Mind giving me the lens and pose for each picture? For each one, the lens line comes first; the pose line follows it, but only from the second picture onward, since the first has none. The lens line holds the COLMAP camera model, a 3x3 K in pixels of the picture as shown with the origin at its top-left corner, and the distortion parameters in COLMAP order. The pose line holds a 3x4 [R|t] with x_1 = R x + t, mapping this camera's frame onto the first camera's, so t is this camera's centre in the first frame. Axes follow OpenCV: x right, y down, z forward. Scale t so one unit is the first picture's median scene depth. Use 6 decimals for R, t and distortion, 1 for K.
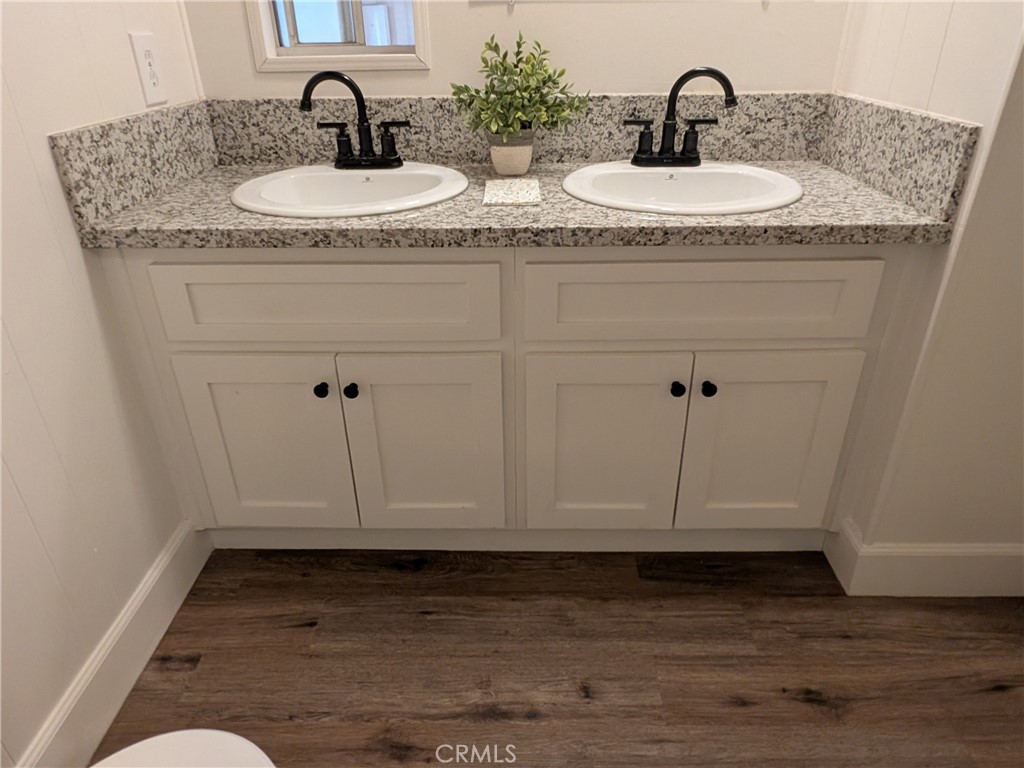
lens RADIAL K [[661.8, 0, 510.7], [0, 661.8, 380.4], [0, 0, 1]] dist [0.008682, -0.003417]
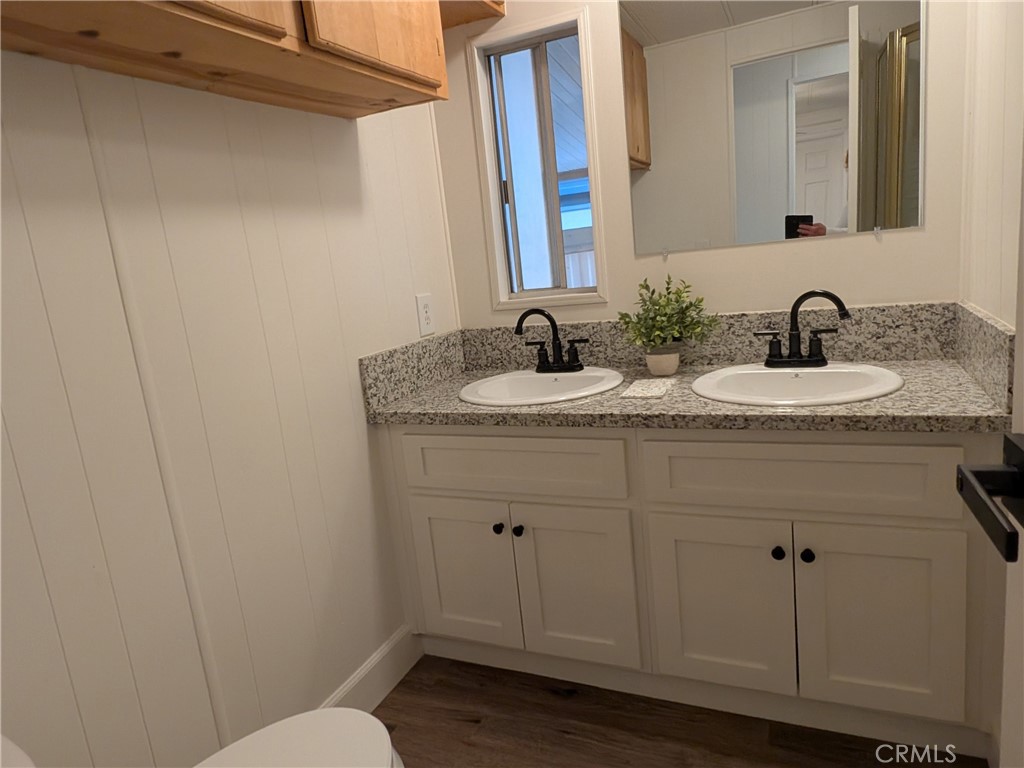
lens RADIAL K [[661.8, 0, 510.7], [0, 661.8, 380.4], [0, 0, 1]] dist [0.008682, -0.003417]
pose [[0.914430, -0.008105, -0.404663, 0.297646], [-0.106187, 0.959974, -0.259181, 0.073914], [0.390566, 0.279973, 0.876968, -0.279191]]
